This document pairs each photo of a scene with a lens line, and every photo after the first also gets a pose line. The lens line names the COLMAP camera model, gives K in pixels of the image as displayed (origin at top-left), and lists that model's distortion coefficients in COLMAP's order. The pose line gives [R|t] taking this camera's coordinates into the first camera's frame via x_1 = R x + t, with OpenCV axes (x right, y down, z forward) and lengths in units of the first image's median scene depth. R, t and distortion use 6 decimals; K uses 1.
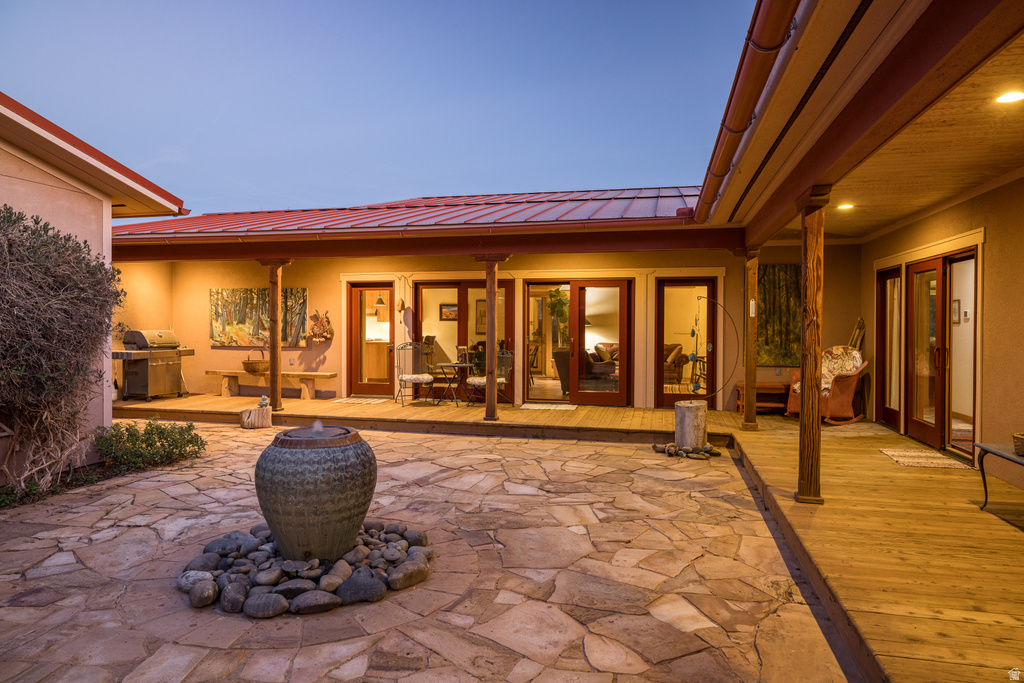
lens RADIAL K [[662.3, 0, 511.6], [0, 662.3, 336.9], [0, 0, 1]] dist [0.000851, 0.002265]
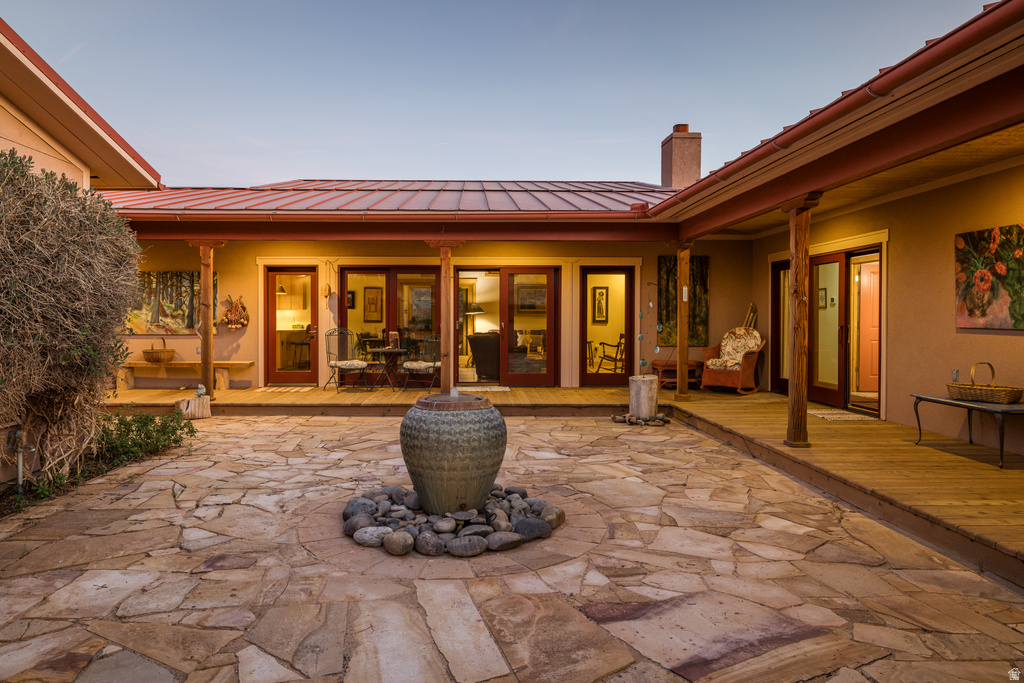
lens RADIAL K [[689.2, 0, 490.0], [0, 689.2, 326.4], [0, 0, 1]] dist [-0.005069, 0.007810]
pose [[0.966991, -0.006181, 0.254737, -0.271463], [0.007569, 0.999961, -0.004470, 0.016364], [-0.254699, 0.006251, 0.967000, -0.061258]]
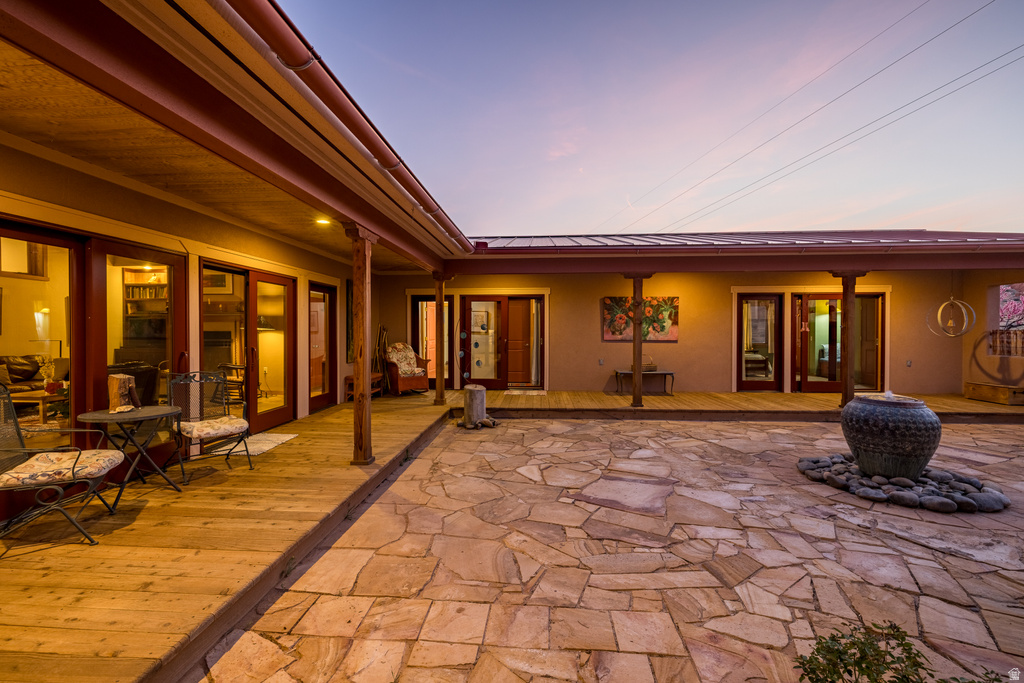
lens RADIAL K [[434.3, 0, 505.4], [0, 434.3, 337.0], [0, 0, 1]] dist [-0.000487, -0.000917]
pose [[-0.165203, -0.018460, 0.986087, -0.594157], [0.017758, 0.999607, 0.021688, -0.019179], [-0.986100, 0.021094, -0.164810, 1.064767]]
